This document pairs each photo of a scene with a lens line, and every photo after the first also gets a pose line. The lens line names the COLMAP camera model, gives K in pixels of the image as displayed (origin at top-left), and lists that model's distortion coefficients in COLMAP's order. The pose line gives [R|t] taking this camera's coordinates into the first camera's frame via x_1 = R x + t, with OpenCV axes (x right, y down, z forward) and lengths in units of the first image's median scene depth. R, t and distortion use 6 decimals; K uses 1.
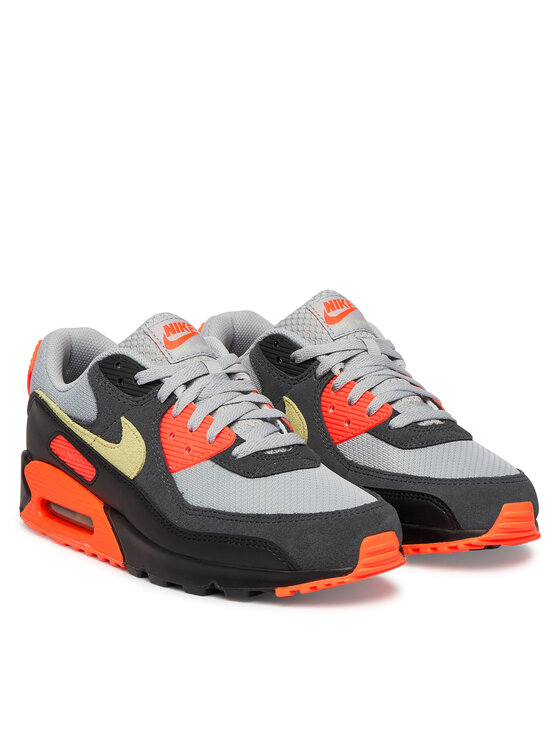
lens RADIAL K [[1463.8, 0, 280.1], [0, 1463.8, 373.5], [0, 0, 1]] dist [-0.077365, 0.000000]
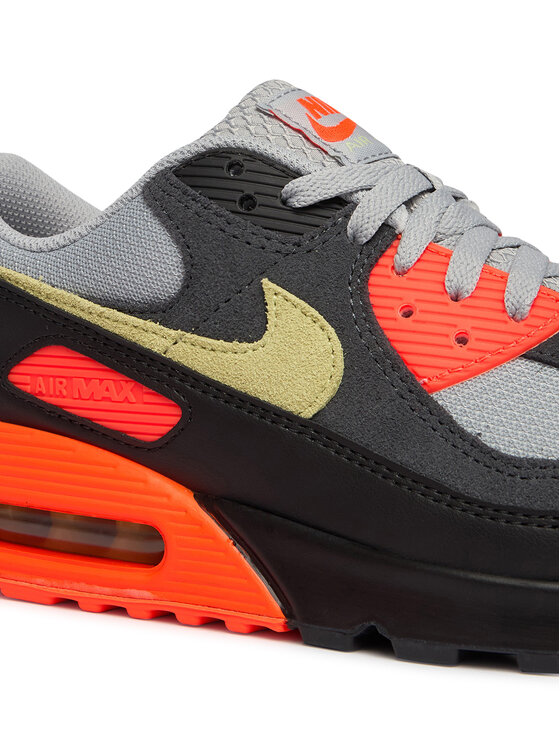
lens RADIAL K [[887.3, 0, 279.1], [0, 887.3, 369.7], [0, 0, 1]] dist [-0.003567, 0.000000]
pose [[0.835154, -0.027475, 0.549330, -0.250068], [0.057905, 0.997593, -0.038139, 0.066768], [-0.546960, 0.063661, 0.834735, 0.784684]]
